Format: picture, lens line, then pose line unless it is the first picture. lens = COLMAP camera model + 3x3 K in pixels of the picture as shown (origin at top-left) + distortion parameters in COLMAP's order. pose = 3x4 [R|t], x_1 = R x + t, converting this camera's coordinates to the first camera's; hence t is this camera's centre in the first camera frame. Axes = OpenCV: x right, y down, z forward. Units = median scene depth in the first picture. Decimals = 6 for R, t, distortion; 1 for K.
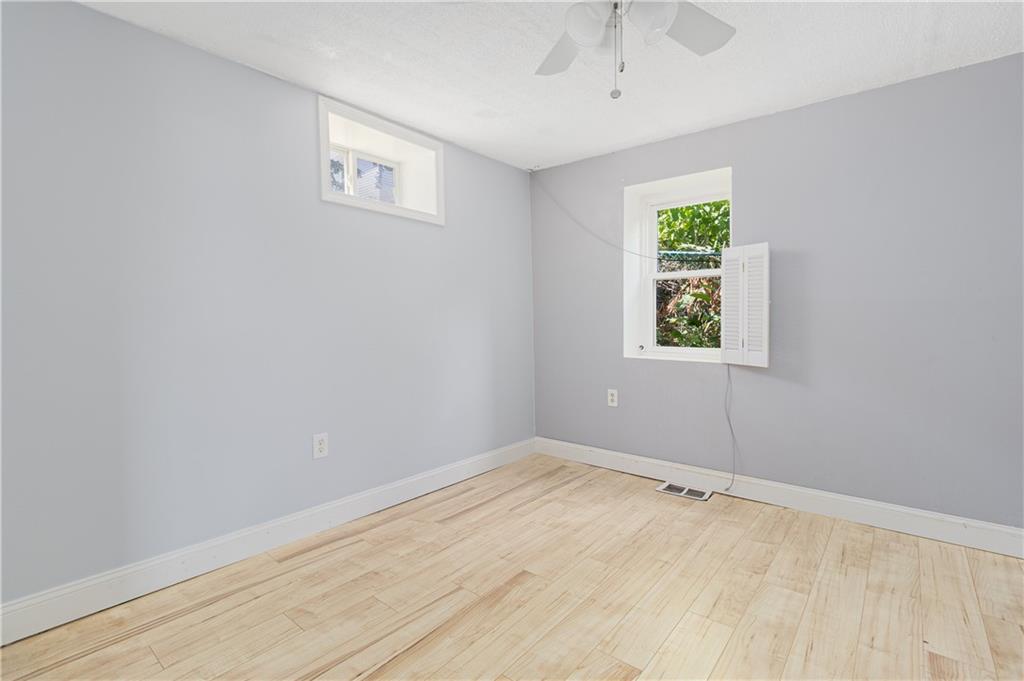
lens RADIAL K [[478.7, 0, 511.3], [0, 478.7, 337.0], [0, 0, 1]] dist [-0.002837, -0.000255]
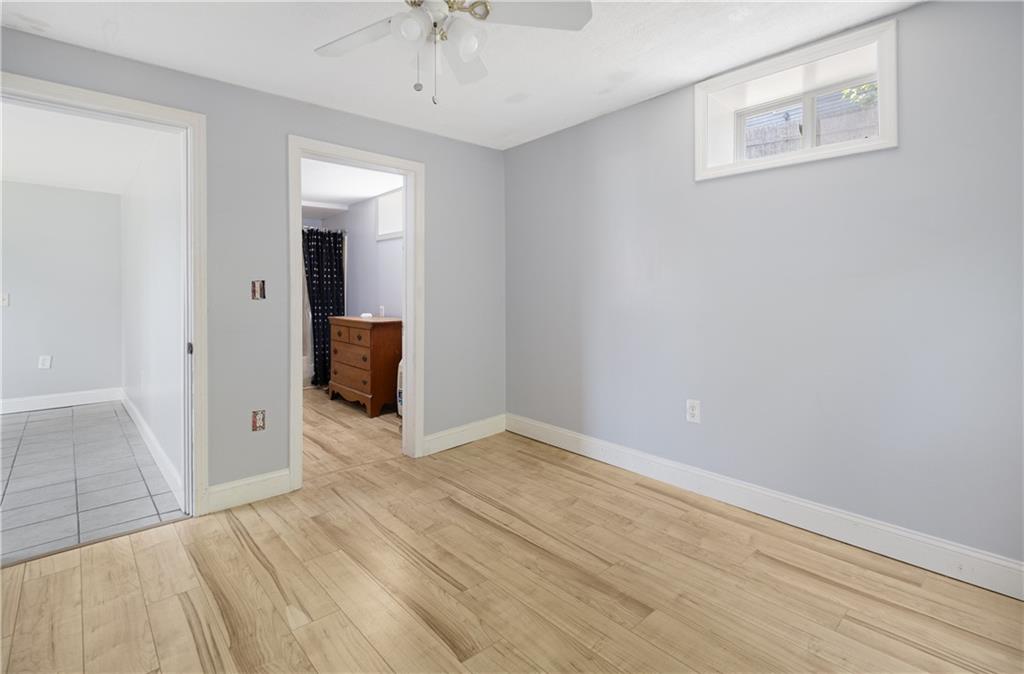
lens RADIAL K [[490.8, 0, 497.4], [0, 490.8, 302.0], [0, 0, 1]] dist [0.006826, -0.000379]
pose [[-0.170731, 0.028124, -0.984916, 0.867231], [-0.035201, 0.998780, 0.034621, -0.044689], [0.984689, 0.040581, -0.169533, 0.861848]]
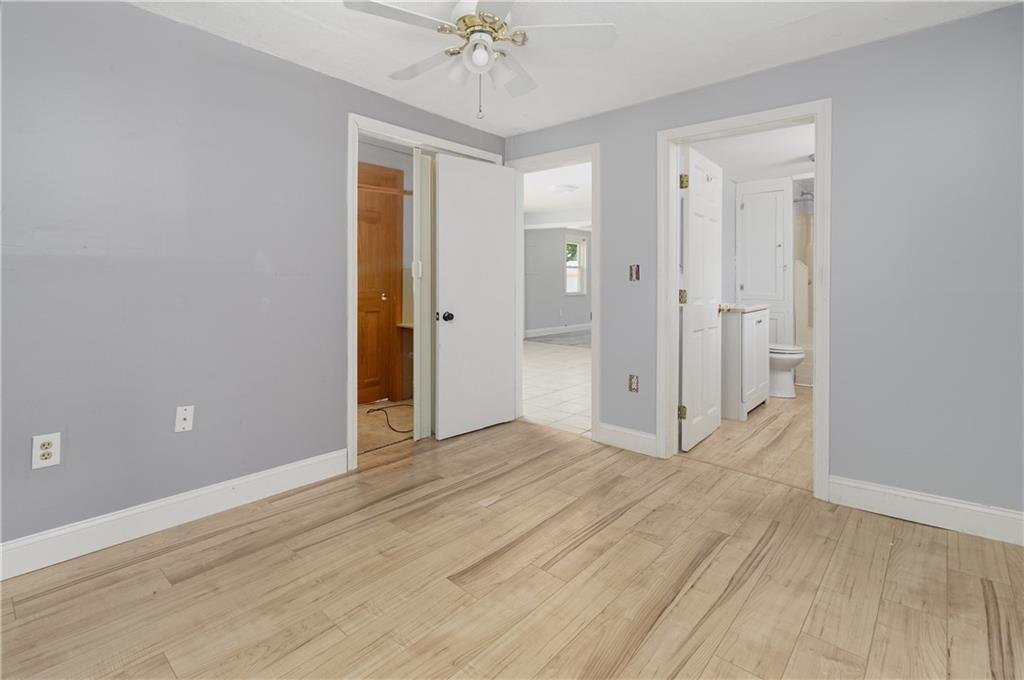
lens RADIAL K [[478.7, 0, 498.7], [0, 478.7, 277.6], [0, 0, 1]] dist [-0.002837, -0.000255]
pose [[-0.998505, 0.005281, 0.054404, 0.055739], [0.007507, 0.999139, 0.040804, -0.058512], [-0.054141, 0.041151, -0.997685, 1.518192]]
